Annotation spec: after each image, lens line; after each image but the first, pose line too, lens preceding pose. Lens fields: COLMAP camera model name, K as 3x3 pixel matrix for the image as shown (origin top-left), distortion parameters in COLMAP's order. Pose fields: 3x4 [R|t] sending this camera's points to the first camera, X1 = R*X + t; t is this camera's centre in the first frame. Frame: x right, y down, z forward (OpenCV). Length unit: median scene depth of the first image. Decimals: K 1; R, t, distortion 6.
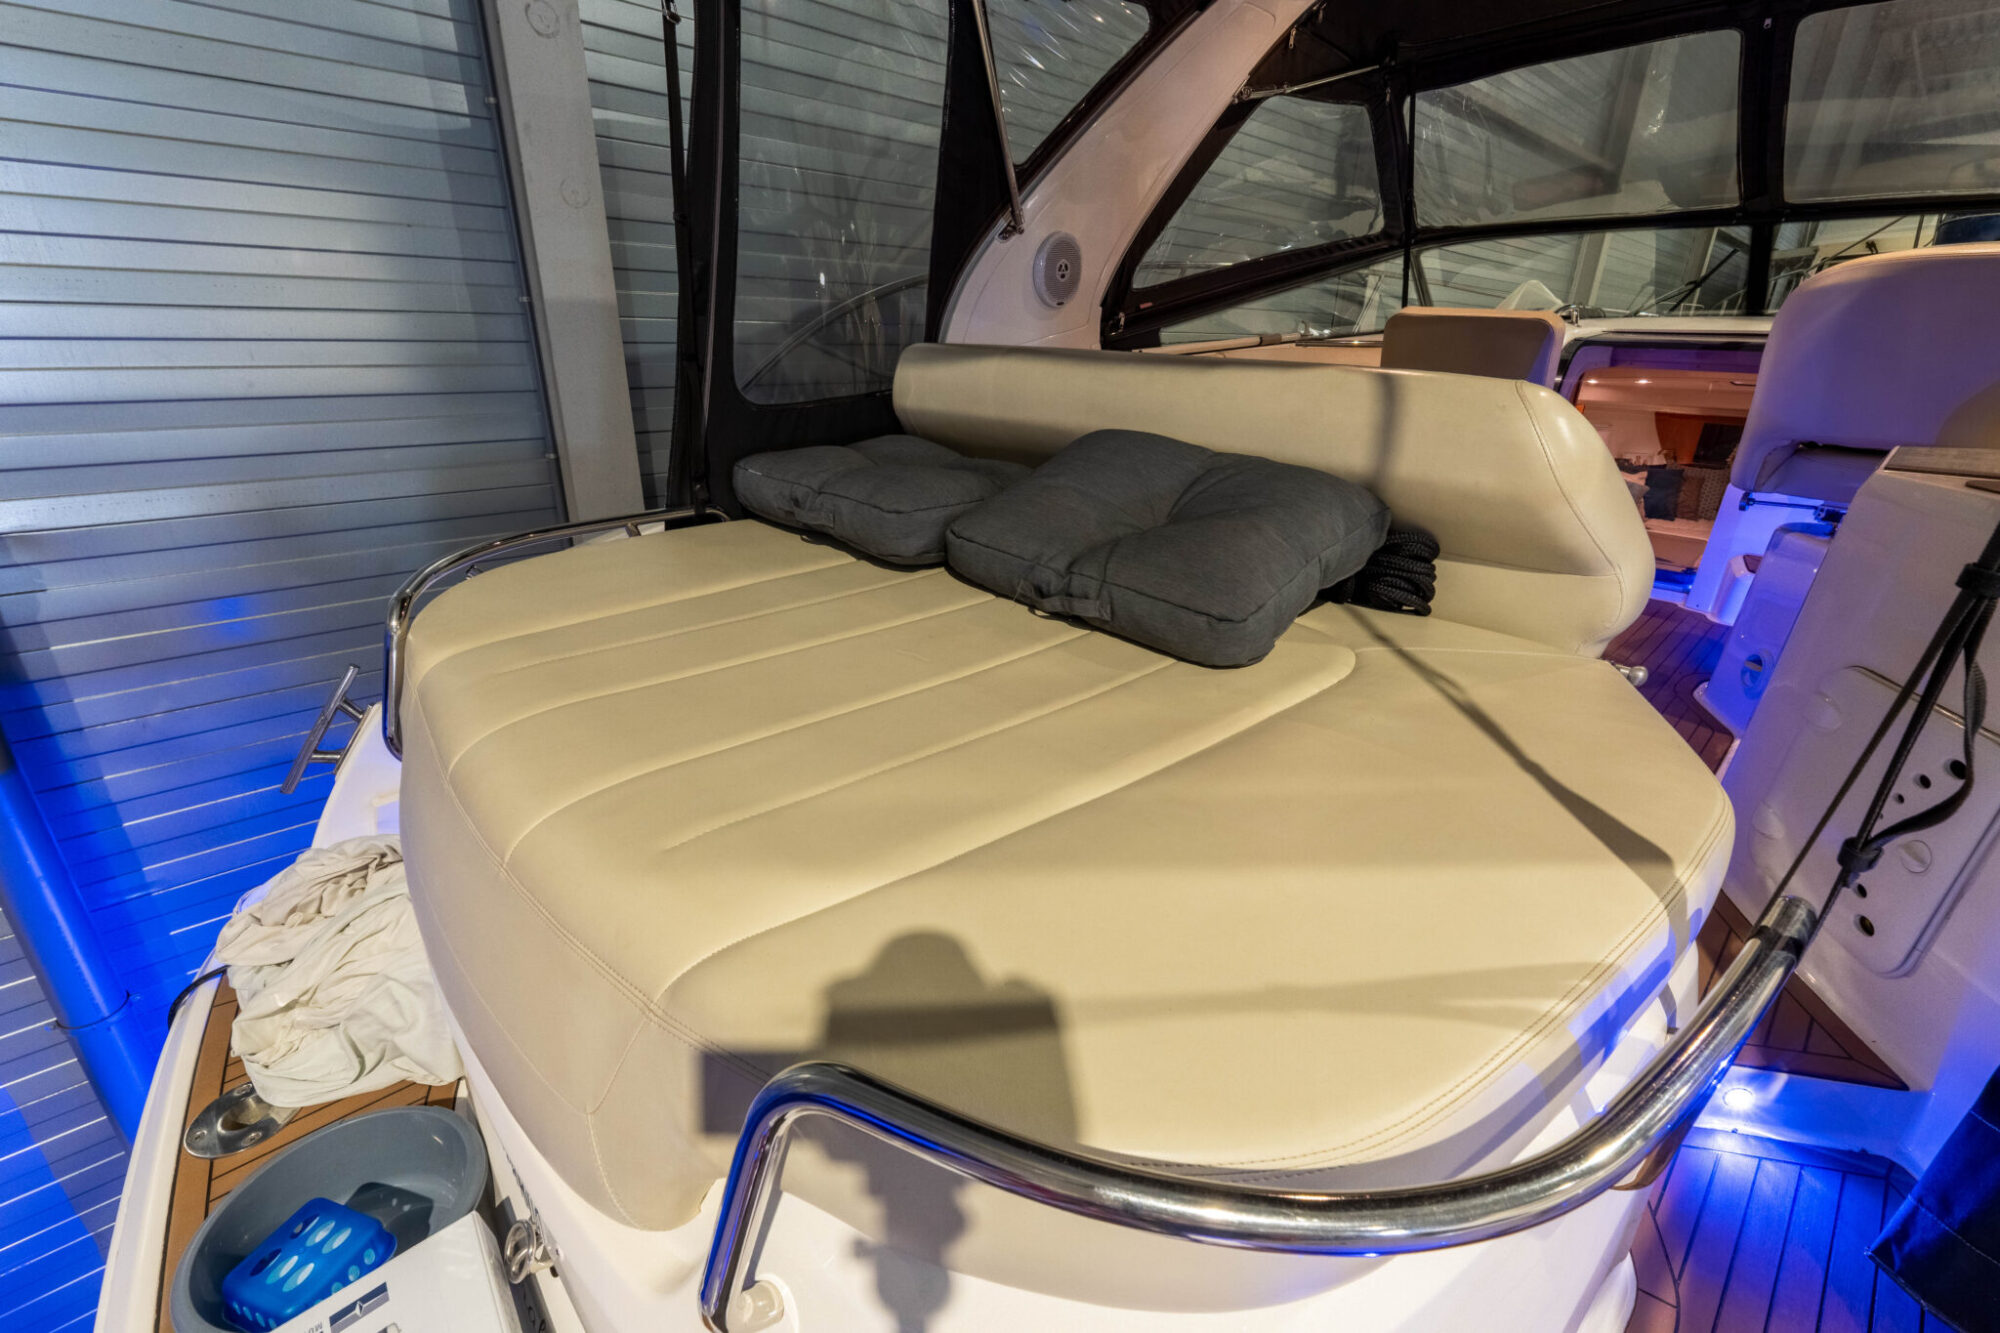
lens RADIAL K [[846.9, 0, 990.2], [0, 846.9, 665.2], [0, 0, 1]] dist [-0.004232, -0.001173]
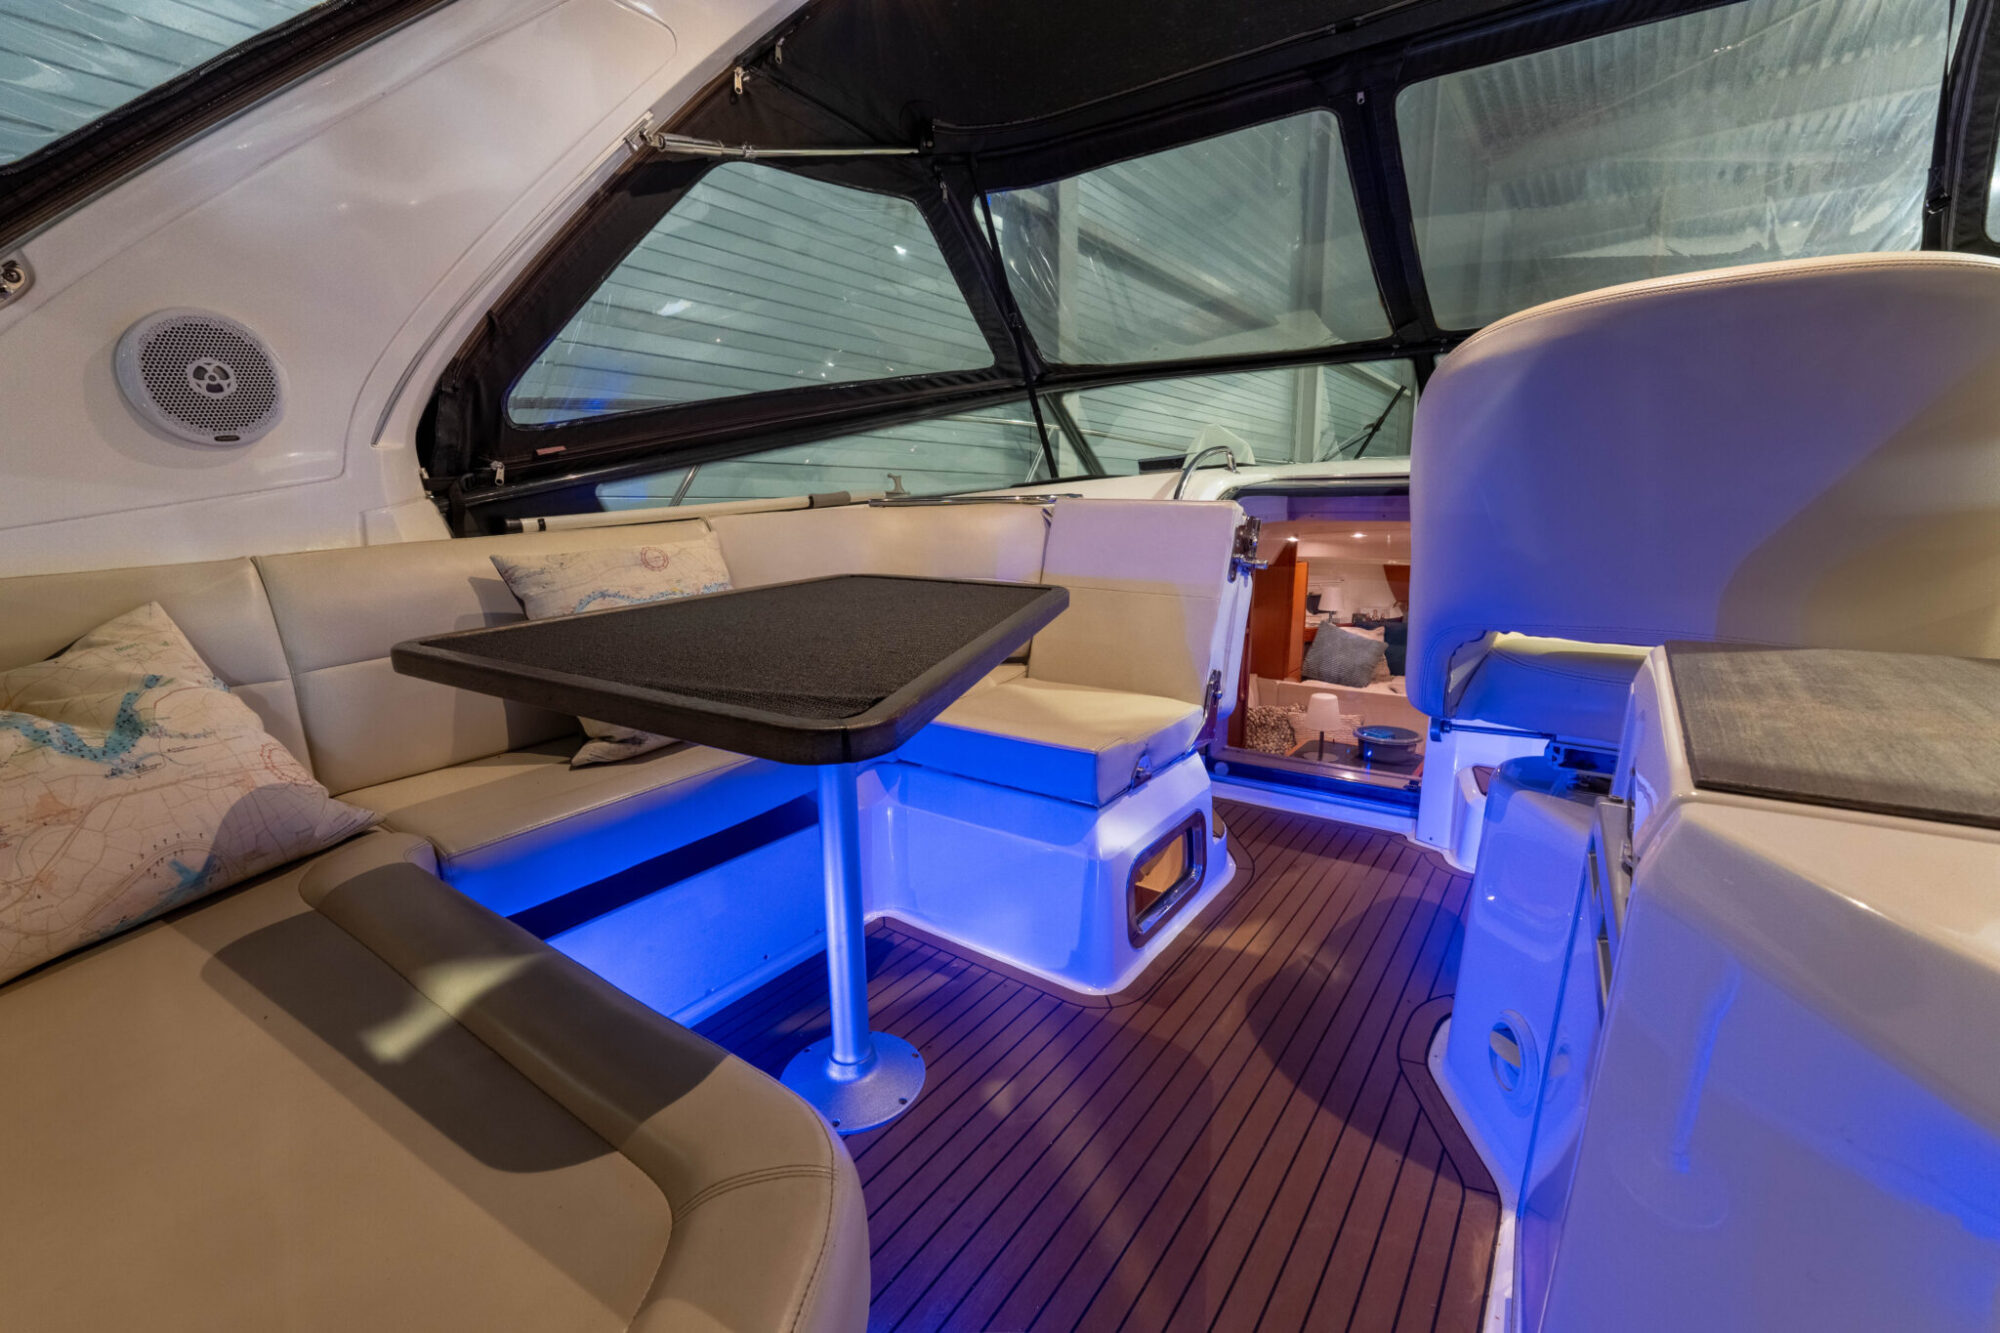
lens RADIAL K [[846.9, 0, 1002.7], [0, 846.9, 661.2], [0, 0, 1]] dist [-0.004232, -0.001173]
pose [[0.979212, -0.064134, 0.192435, 0.415978], [0.100974, 0.976921, -0.188229, -0.133190], [-0.175922, 0.203747, 0.963088, 0.406377]]
